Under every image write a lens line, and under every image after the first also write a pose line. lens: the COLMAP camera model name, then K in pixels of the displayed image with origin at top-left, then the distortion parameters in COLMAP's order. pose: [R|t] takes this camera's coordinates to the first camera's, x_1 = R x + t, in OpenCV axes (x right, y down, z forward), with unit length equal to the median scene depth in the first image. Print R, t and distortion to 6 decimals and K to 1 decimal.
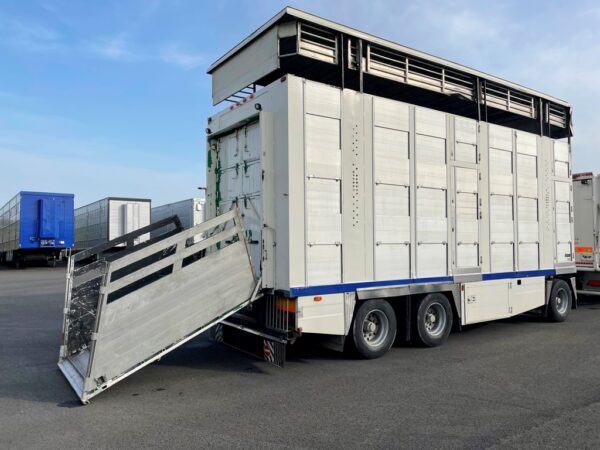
lens RADIAL K [[462.8, 0, 300.0], [0, 462.8, 225.0], [0, 0, 1]] dist [0.063026, -0.125135]
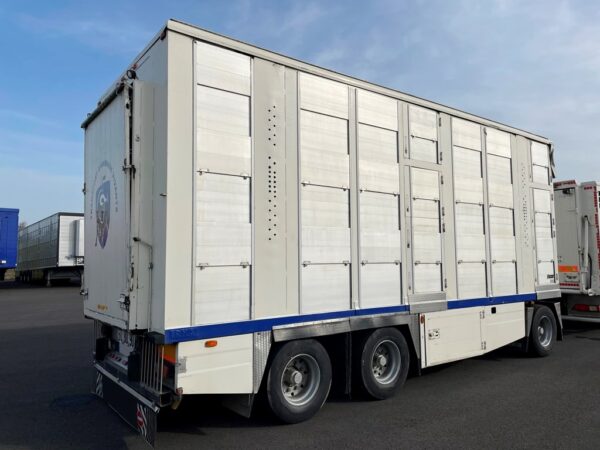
lens RADIAL K [[457.8, 0, 300.3], [0, 457.8, 218.9], [0, 0, 1]] dist [0.065823, -0.085973]
pose [[0.999253, 0.000731, 0.038642, 0.118838], [0.001273, 0.998656, -0.051809, 0.005505], [-0.038628, 0.051820, 0.997909, 0.232951]]
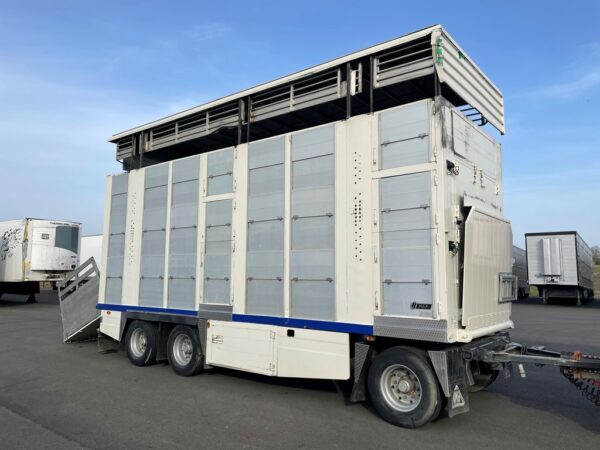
lens RADIAL K [[457.8, 0, 300.3], [0, 457.8, 218.9], [0, 0, 1]] dist [0.065823, -0.085973]
pose [[0.287111, -0.112758, -0.951238, 1.400595], [0.022410, 0.993566, -0.111012, 0.027978], [0.957635, 0.010556, 0.287790, 0.946303]]
